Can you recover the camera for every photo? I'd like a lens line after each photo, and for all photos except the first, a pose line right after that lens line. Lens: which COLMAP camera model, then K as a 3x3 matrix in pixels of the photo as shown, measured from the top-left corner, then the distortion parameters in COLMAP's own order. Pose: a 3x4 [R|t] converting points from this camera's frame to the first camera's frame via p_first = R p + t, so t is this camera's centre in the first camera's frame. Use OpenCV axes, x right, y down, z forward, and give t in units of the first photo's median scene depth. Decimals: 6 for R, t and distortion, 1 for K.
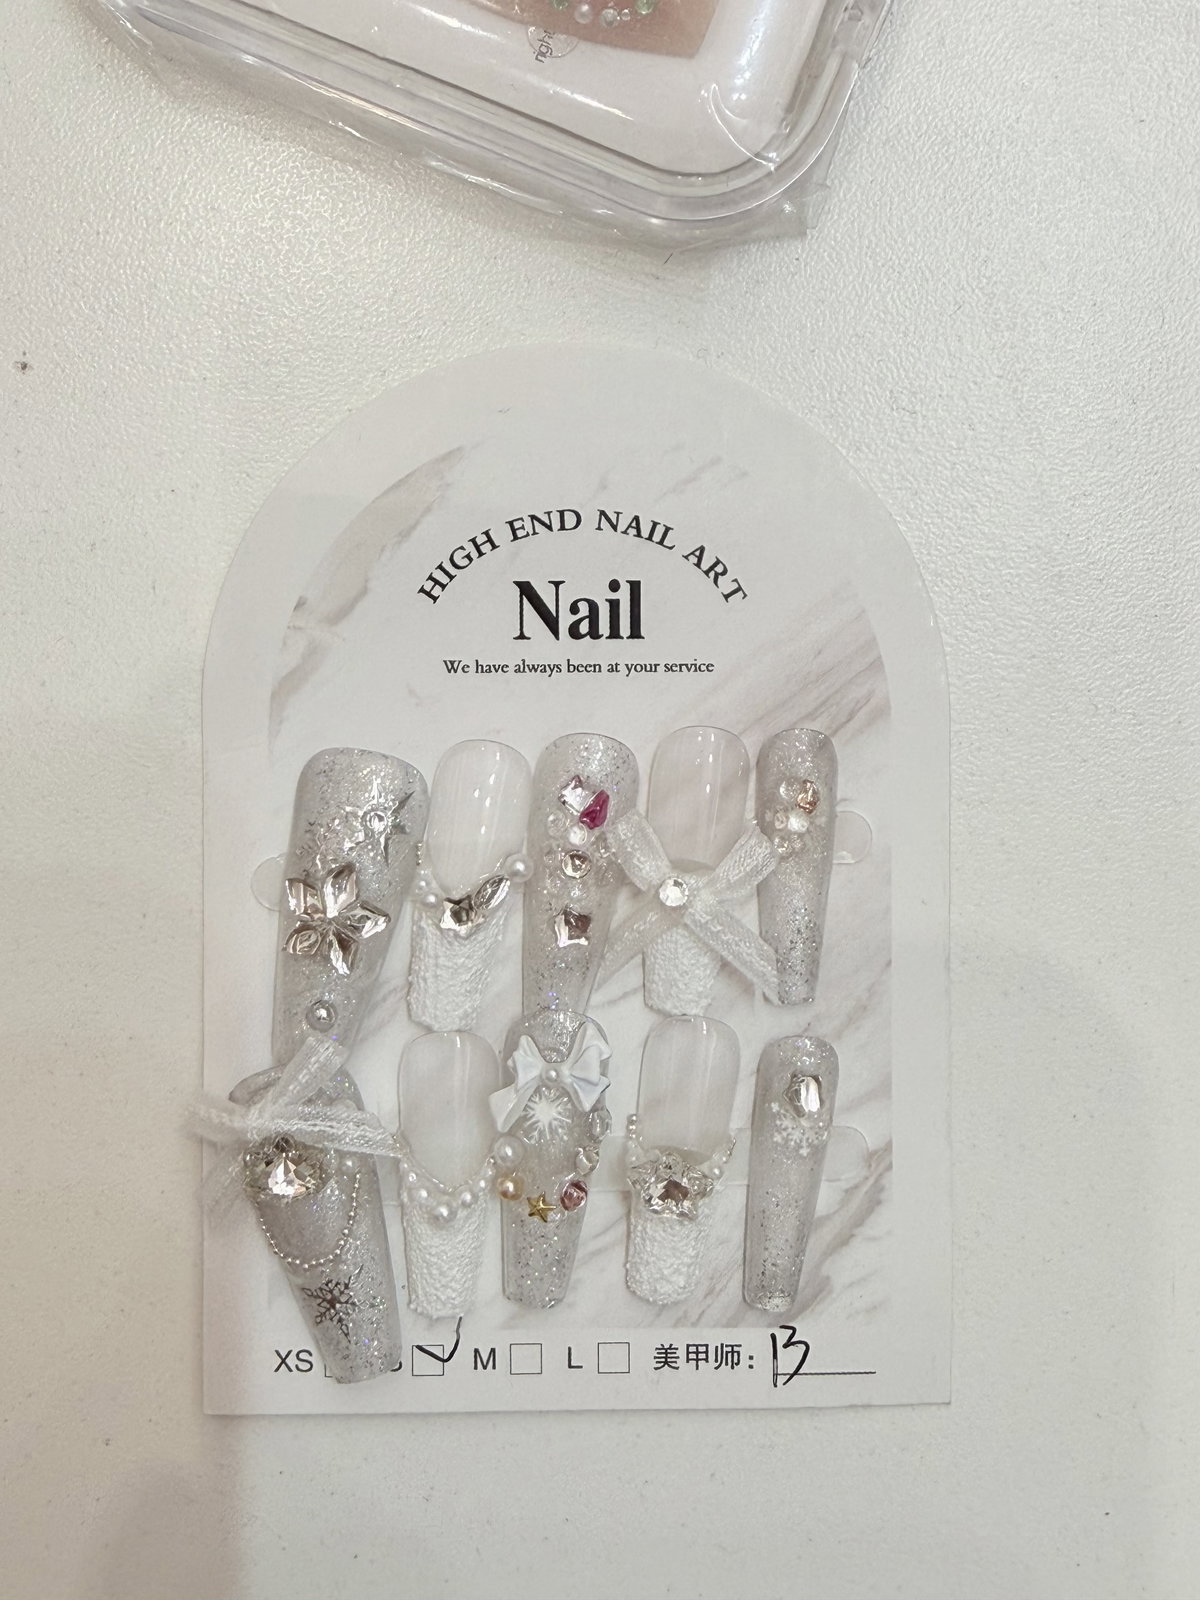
lens RADIAL K [[1794.4, 0, 592.6], [0, 1794.4, 799.0], [0, 0, 1]] dist [-0.015468, 0.000000]
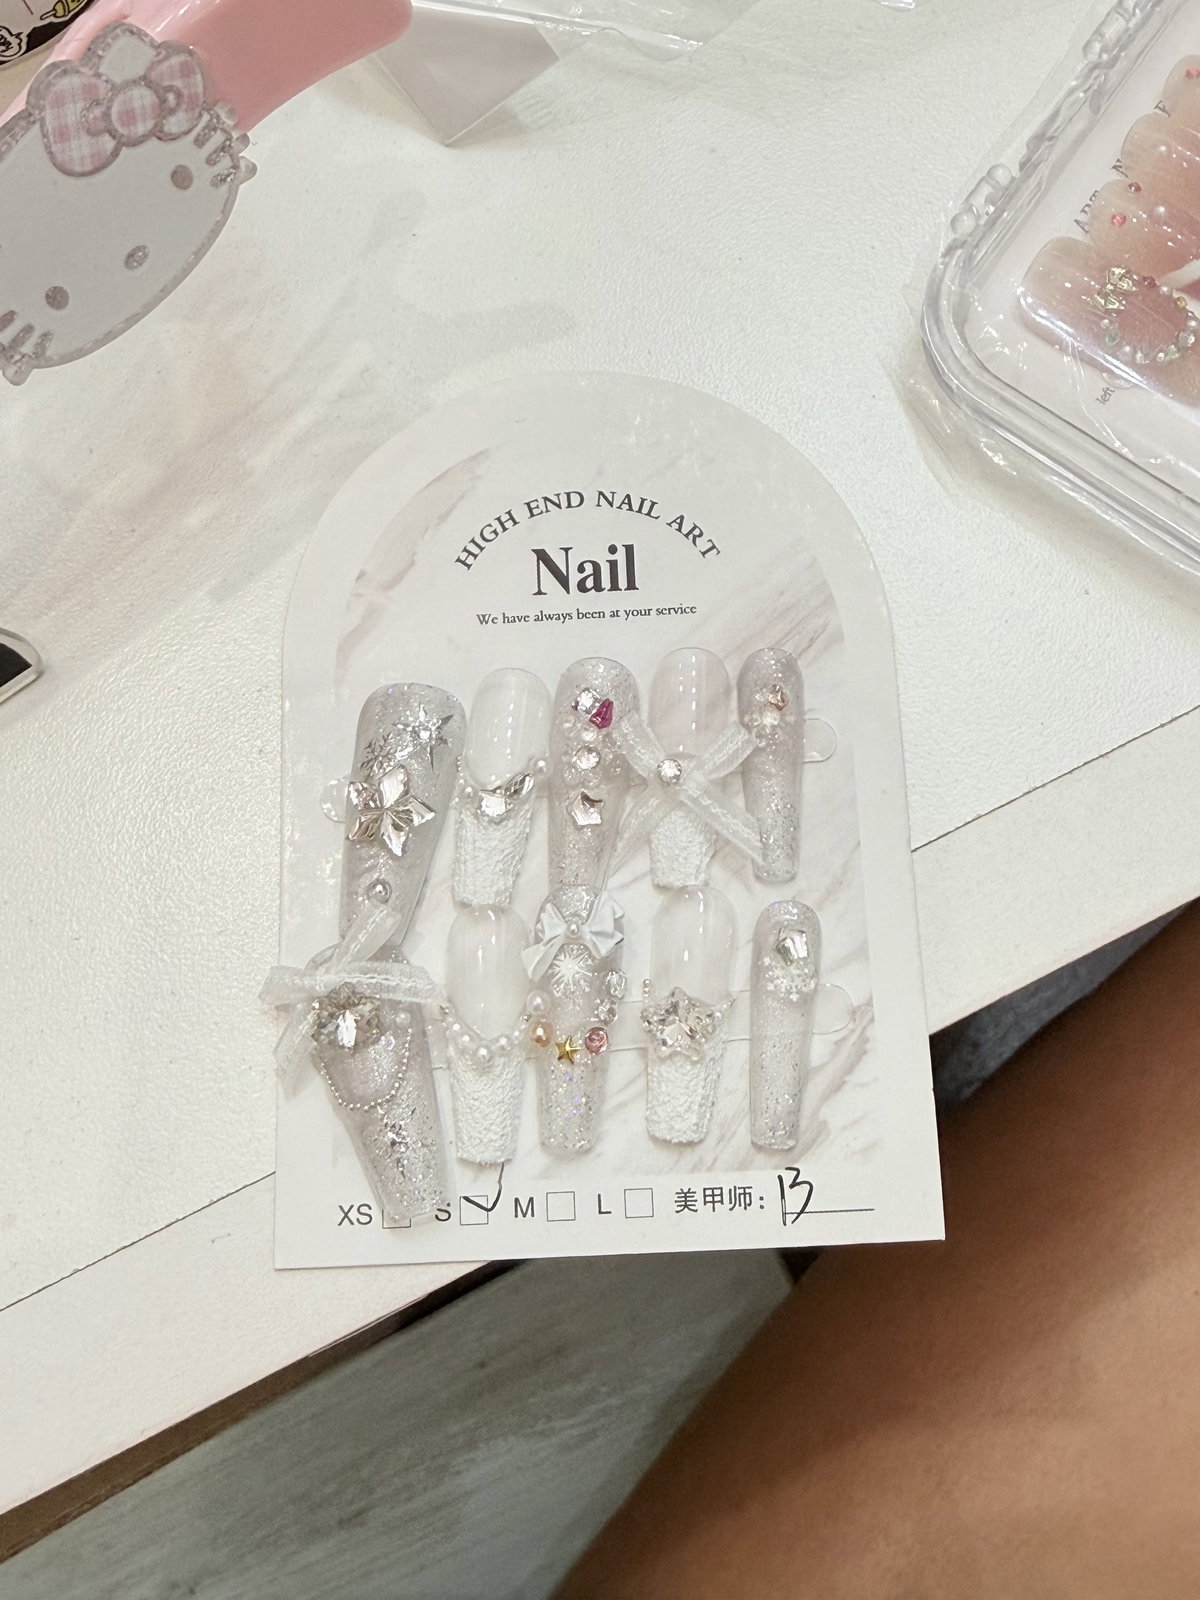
lens RADIAL K [[1794.4, 0, 606.2], [0, 1794.4, 801.4], [0, 0, 1]] dist [-0.015468, 0.000000]
pose [[0.998662, -0.043527, -0.027909, 0.034471], [0.034953, 0.966056, -0.255957, 0.365576], [0.038103, 0.254639, 0.966285, -0.154402]]
